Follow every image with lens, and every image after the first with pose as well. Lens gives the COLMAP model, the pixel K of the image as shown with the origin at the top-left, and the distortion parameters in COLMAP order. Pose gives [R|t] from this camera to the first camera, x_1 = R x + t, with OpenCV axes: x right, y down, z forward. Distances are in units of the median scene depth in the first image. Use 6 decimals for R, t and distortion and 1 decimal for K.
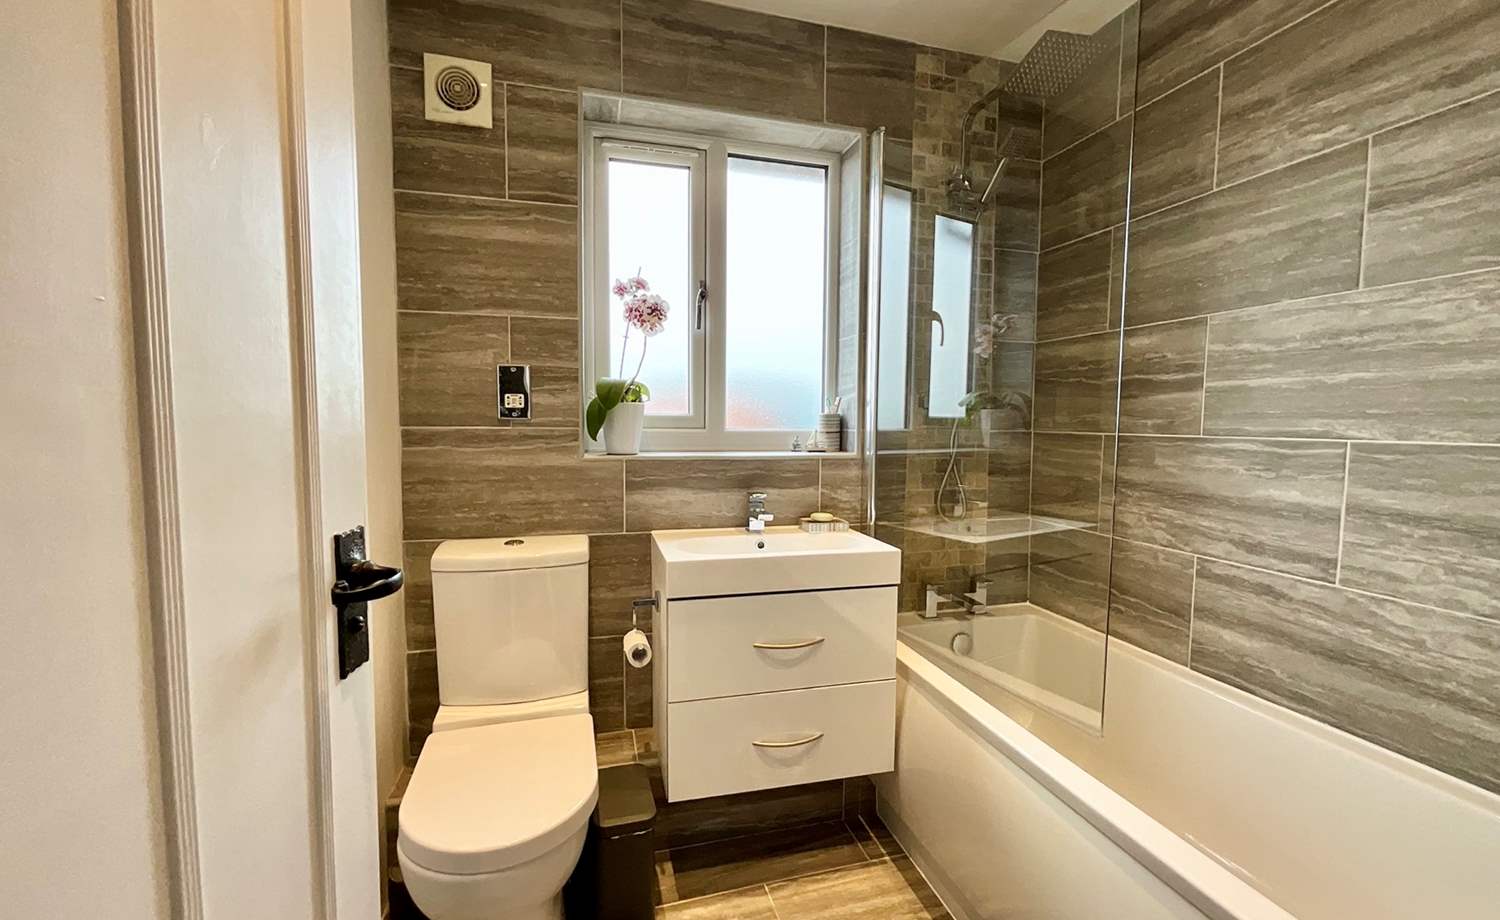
lens RADIAL K [[611.2, 0, 745.9], [0, 611.2, 461.4], [0, 0, 1]] dist [-0.003434, 0.000716]
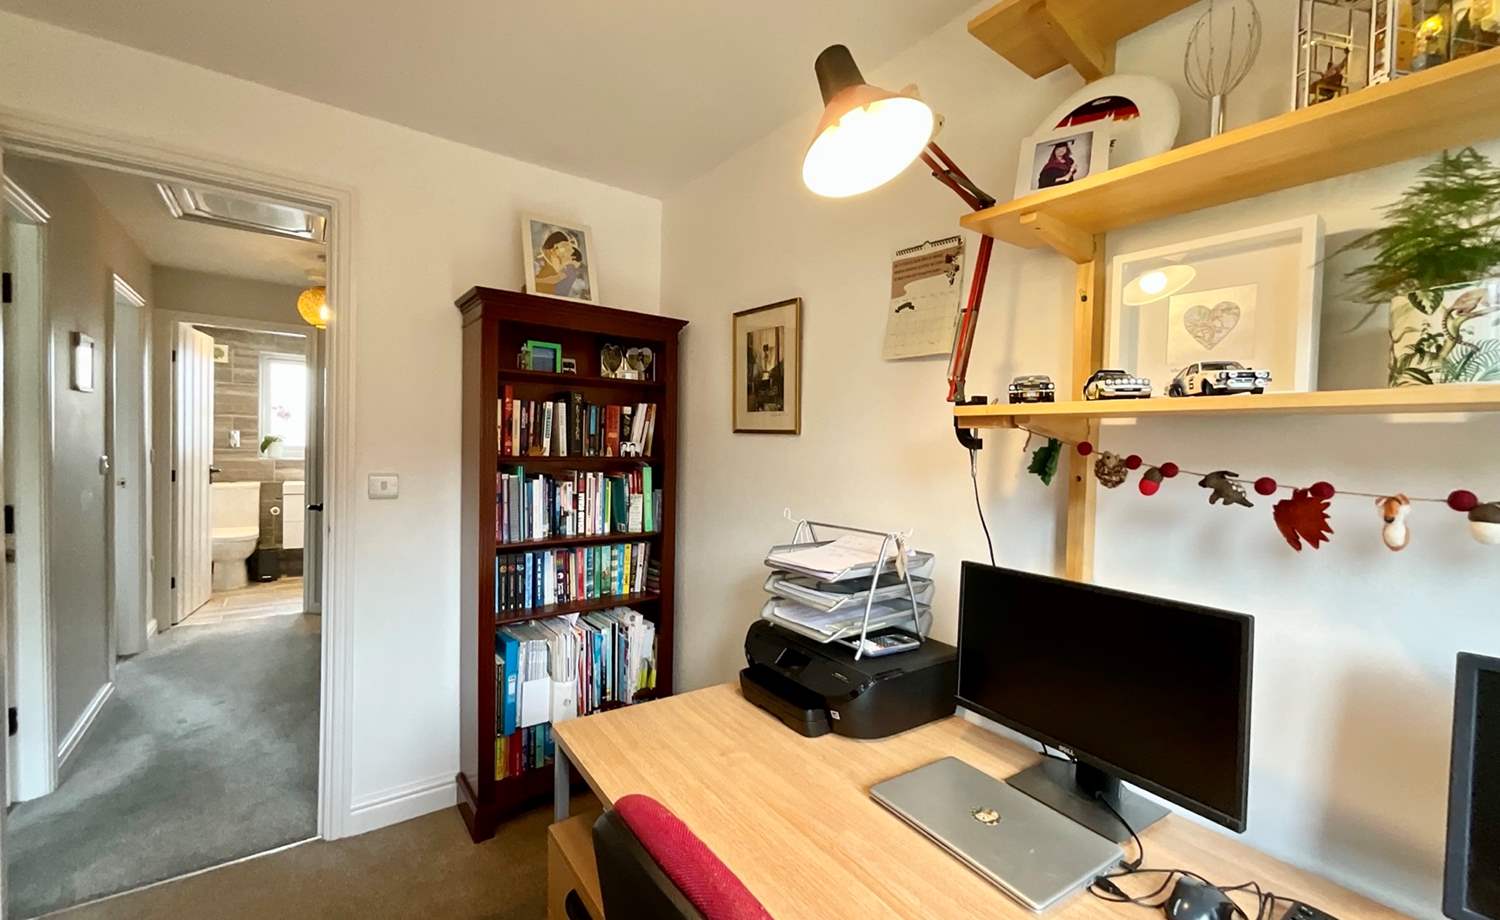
lens RADIAL K [[611.2, 0, 745.9], [0, 611.2, 461.4], [0, 0, 1]] dist [-0.003434, 0.000716]
pose [[0.936321, -0.002273, 0.351138, 1.076032], [0.019264, 0.998806, -0.044903, 0.213357], [-0.350616, 0.048808, 0.935247, -3.115354]]
